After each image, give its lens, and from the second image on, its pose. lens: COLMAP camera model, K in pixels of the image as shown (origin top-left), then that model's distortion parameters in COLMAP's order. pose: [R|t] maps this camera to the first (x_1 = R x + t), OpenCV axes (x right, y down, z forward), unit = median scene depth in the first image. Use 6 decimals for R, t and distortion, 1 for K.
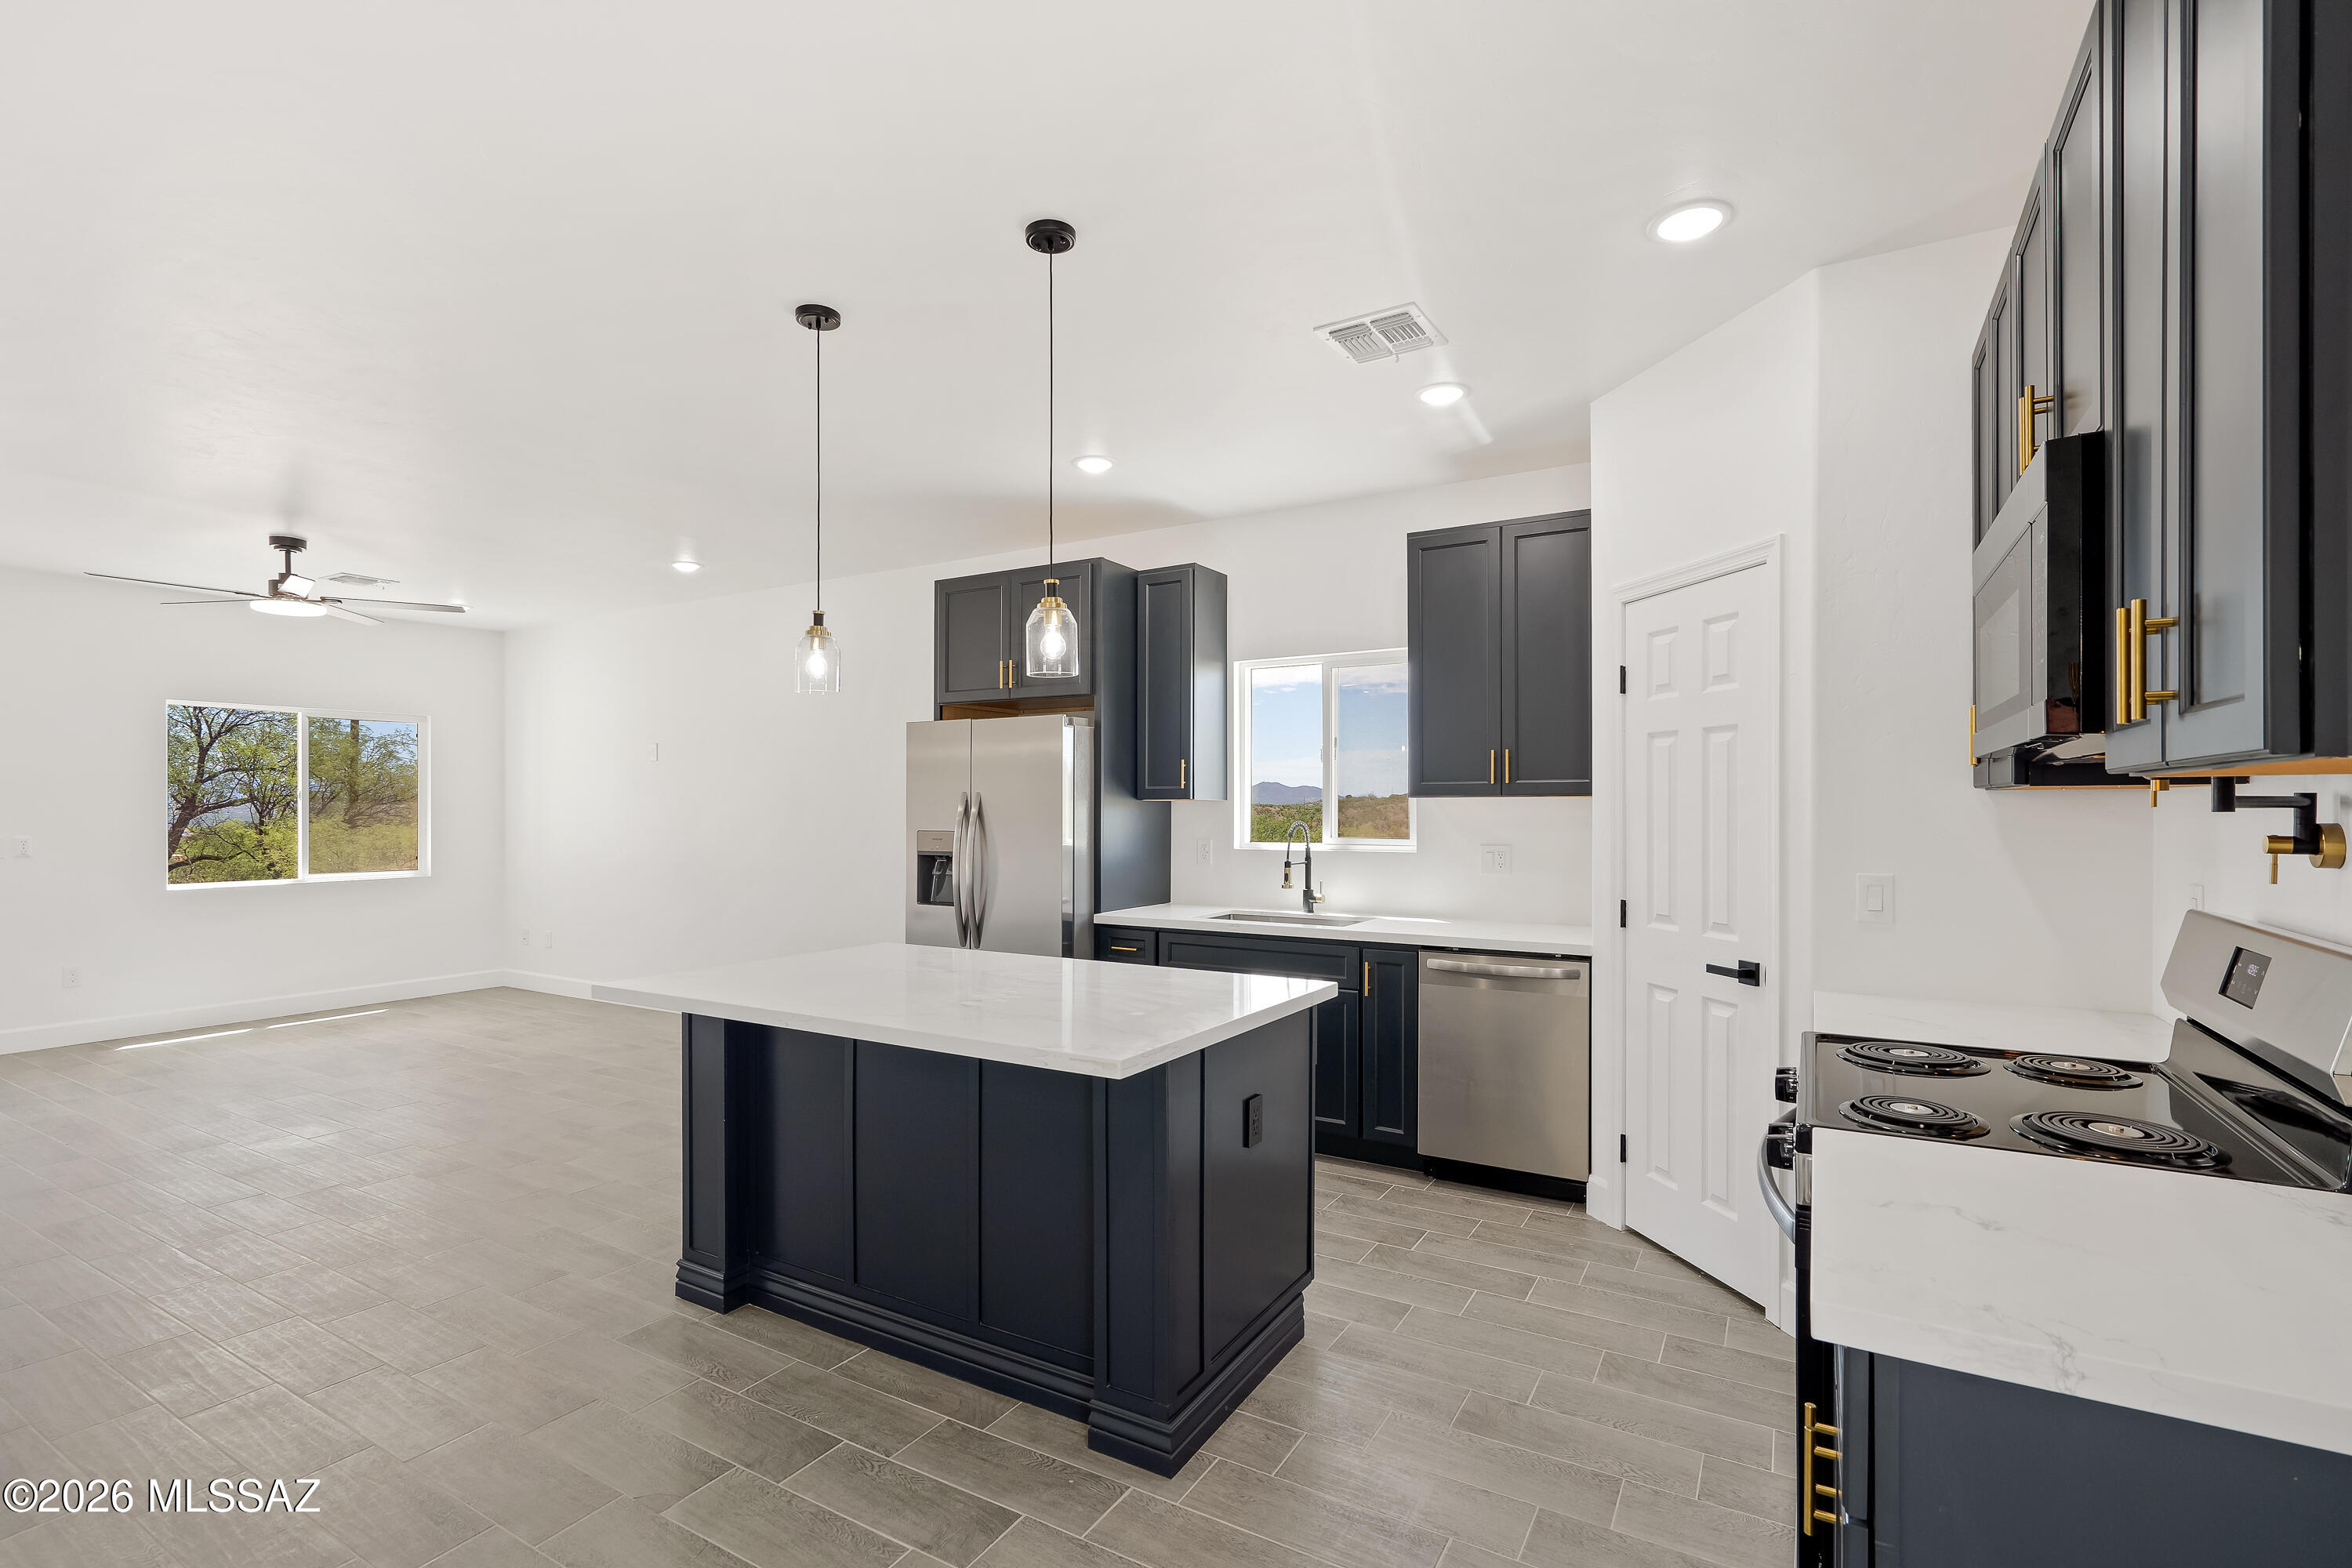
lens RADIAL K [[1075.0, 0, 1180.5], [0, 1075.0, 816.6], [0, 0, 1]] dist [-0.004384, 0.003039]
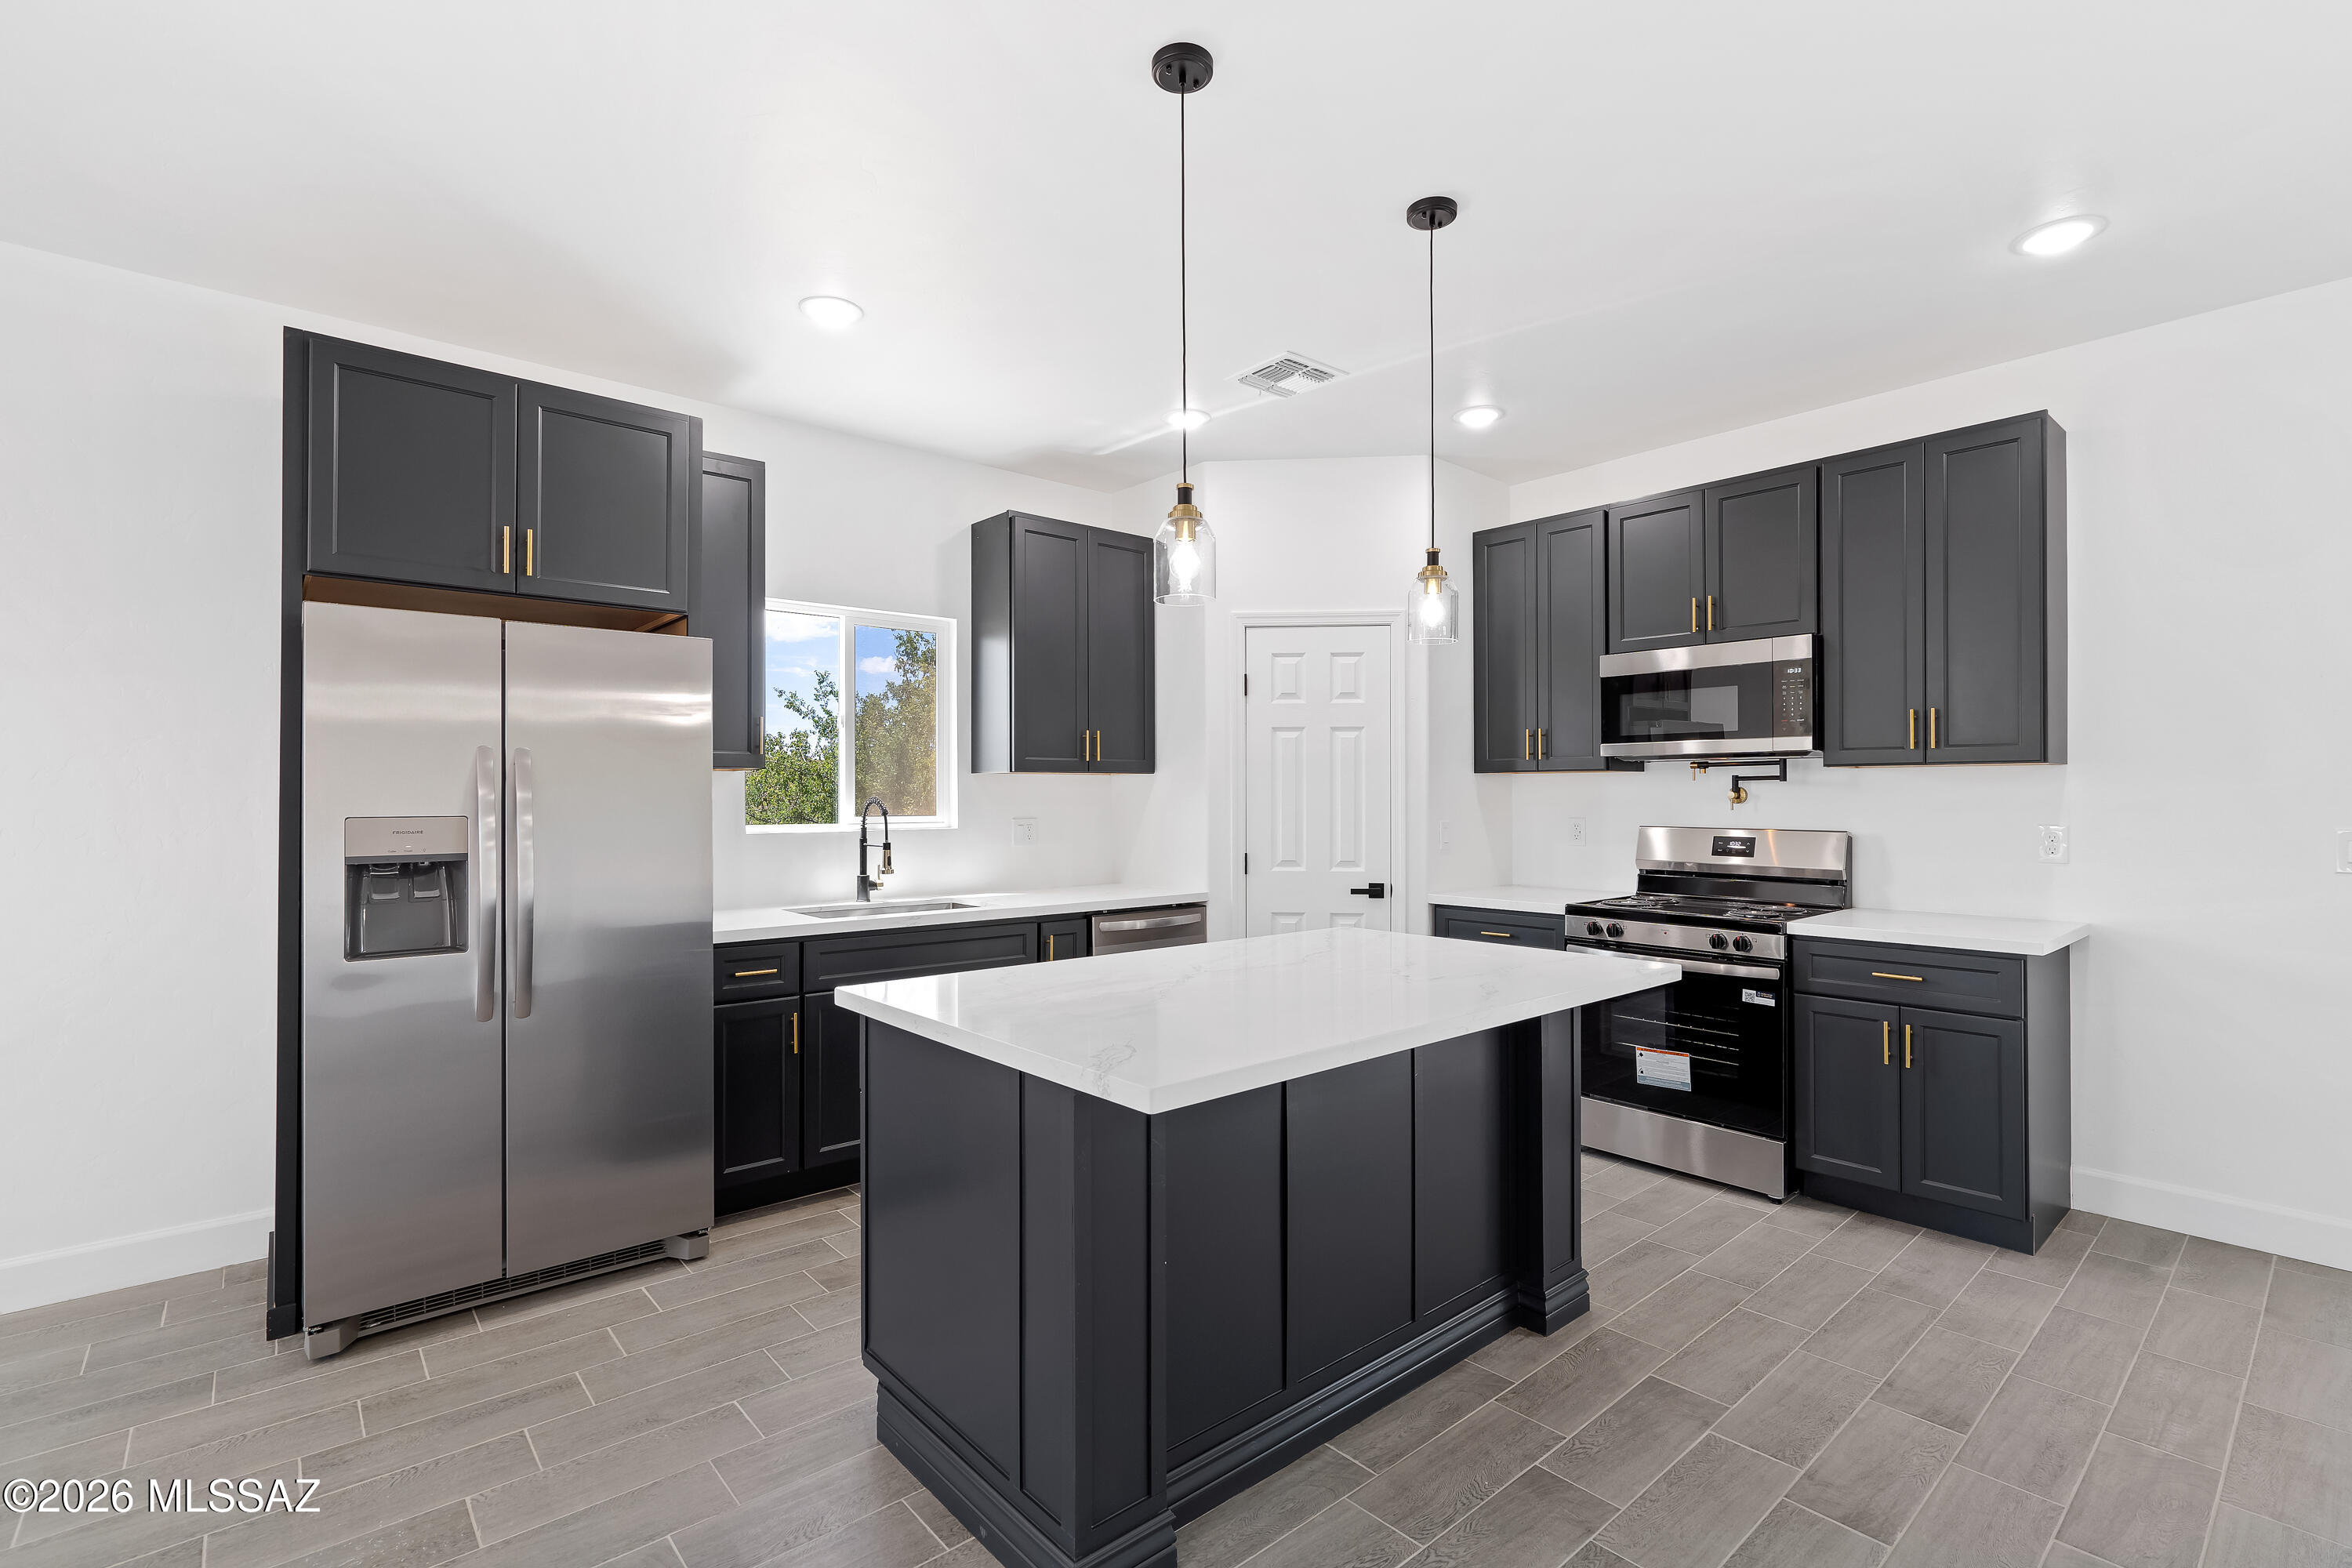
lens RADIAL K [[1075.0, 0, 1166.4], [0, 1075.0, 789.8], [0, 0, 1]] dist [-0.004384, 0.003039]
pose [[0.318703, 0.006089, 0.947835, -0.652073], [0.009275, 0.999911, -0.009542, 0.009292], [-0.947809, 0.011833, 0.318618, 0.511640]]
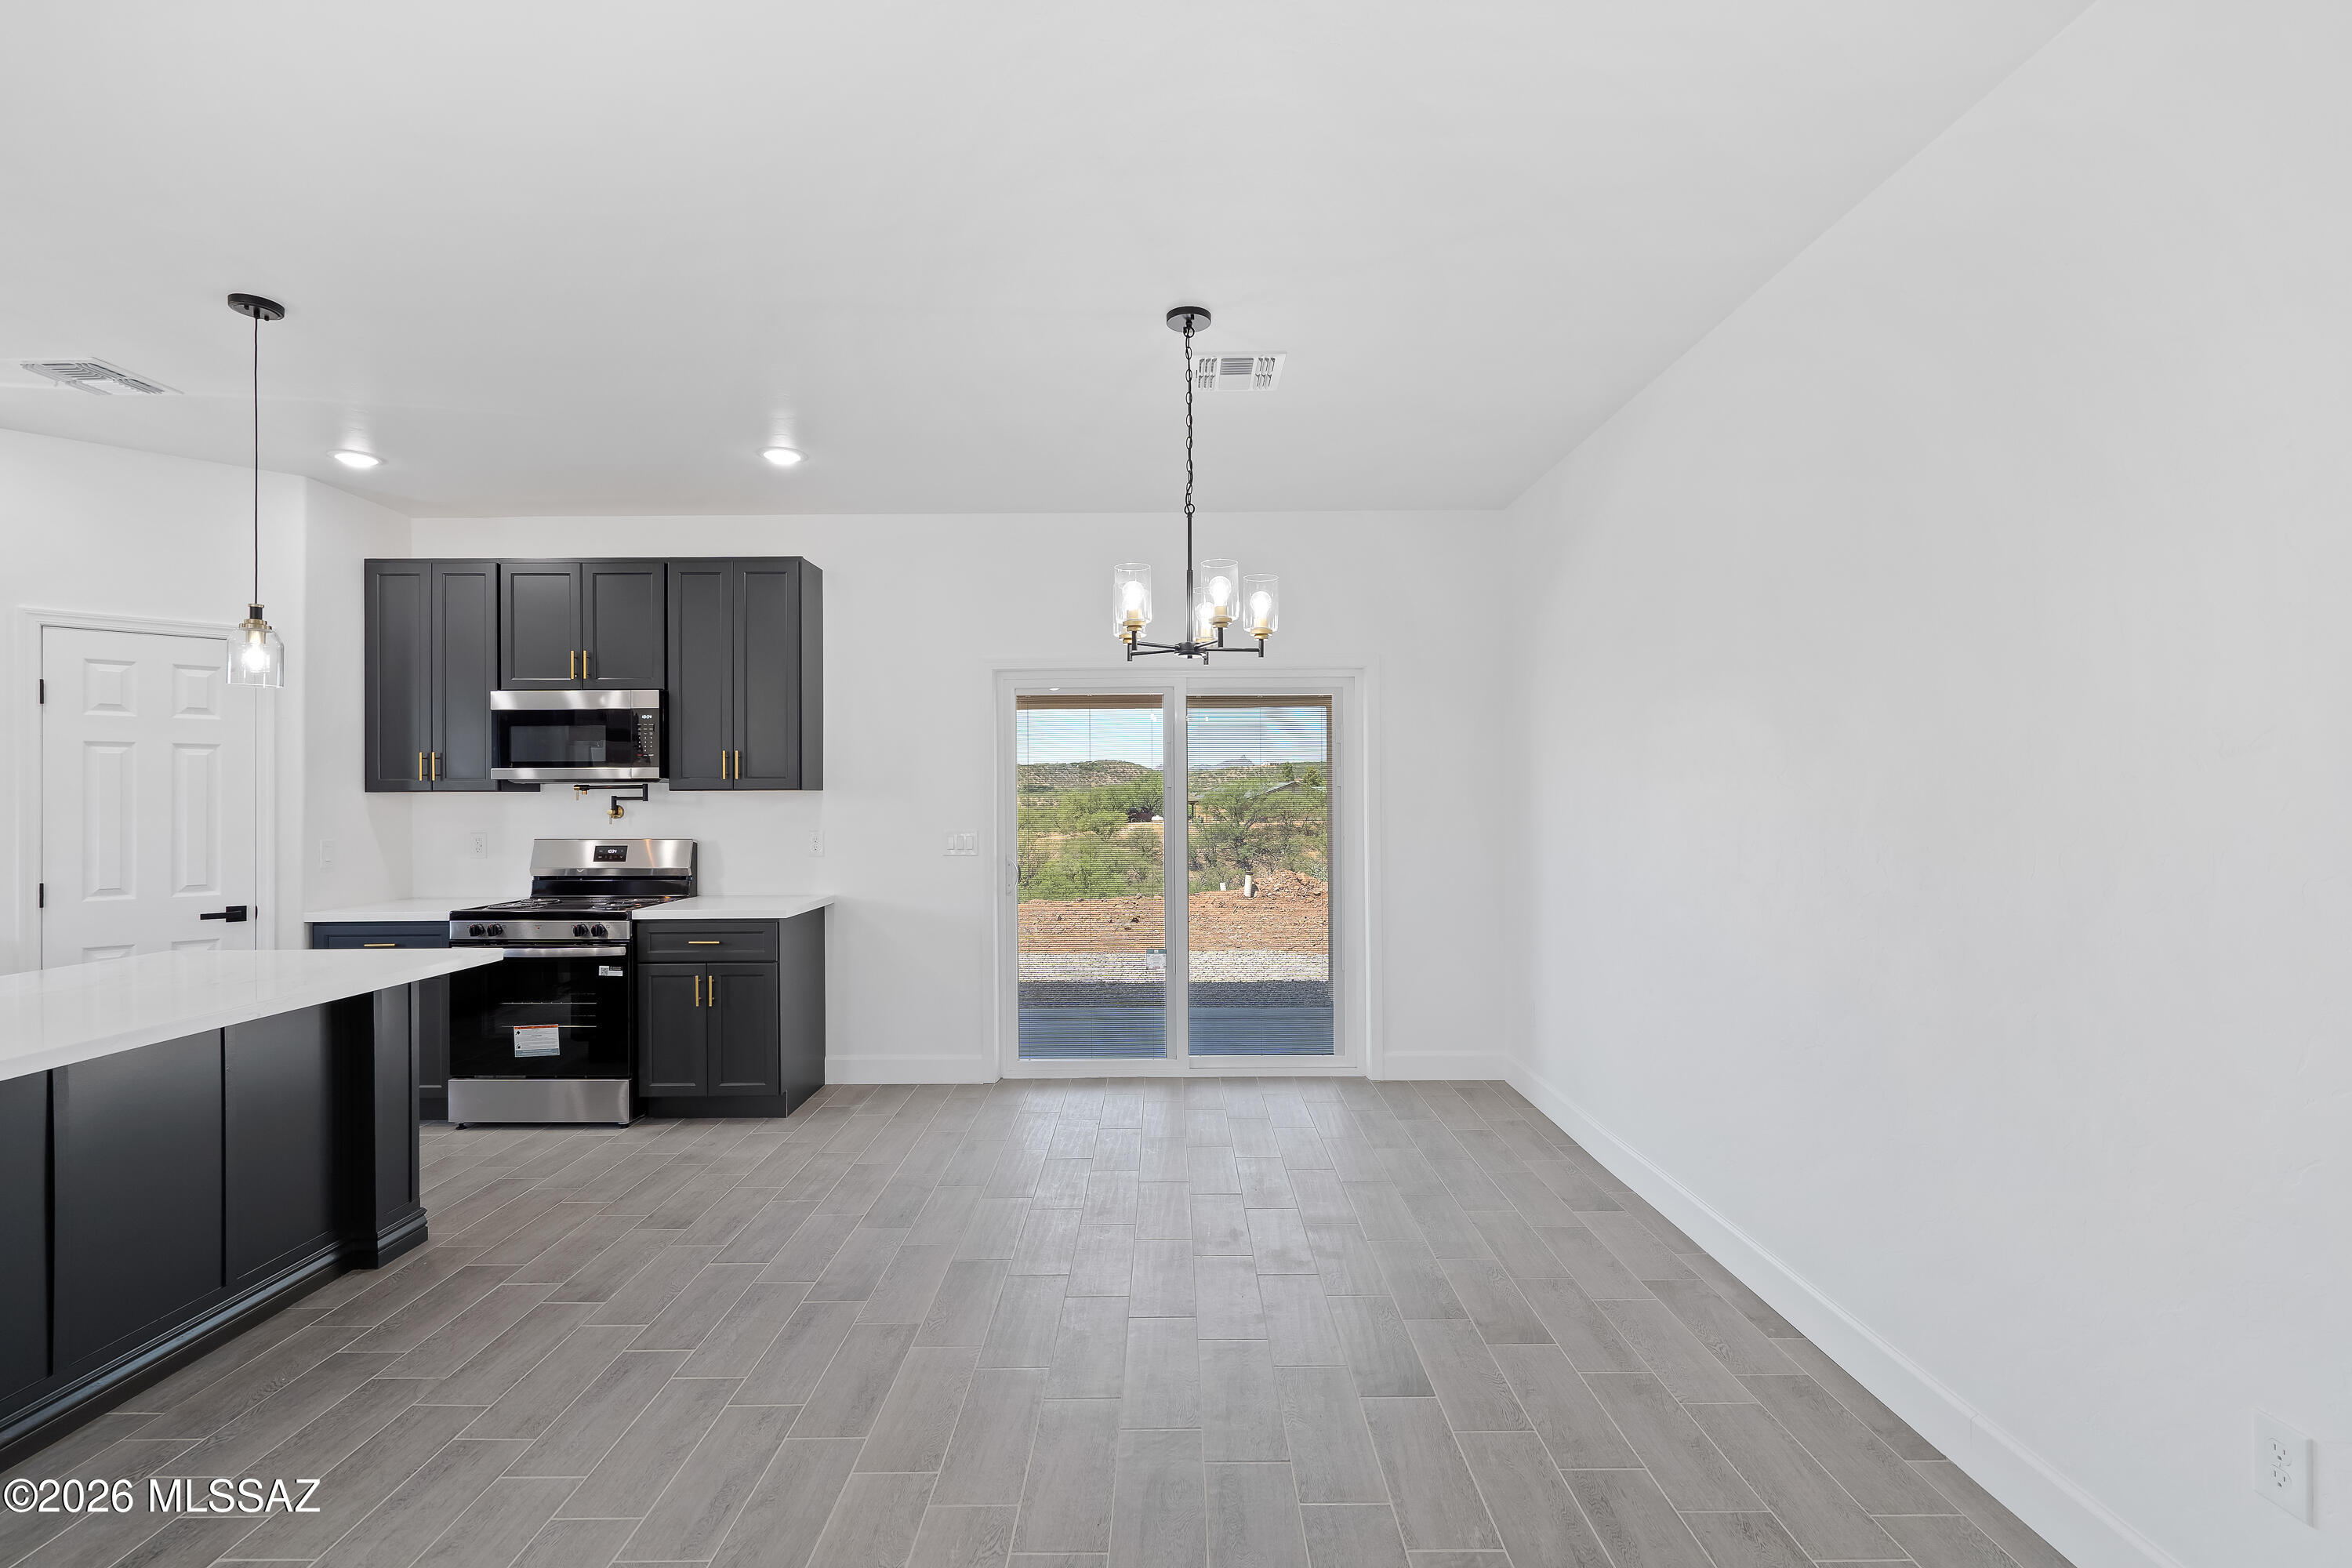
lens RADIAL K [[1075.0, 0, 1174.2], [0, 1075.0, 790.5], [0, 0, 1]] dist [-0.004384, 0.003039]
pose [[-0.511197, 0.009302, 0.859413, -0.901010], [0.013306, 0.999907, -0.002907, -0.001489], [-0.859360, 0.009949, -0.511274, 0.415321]]
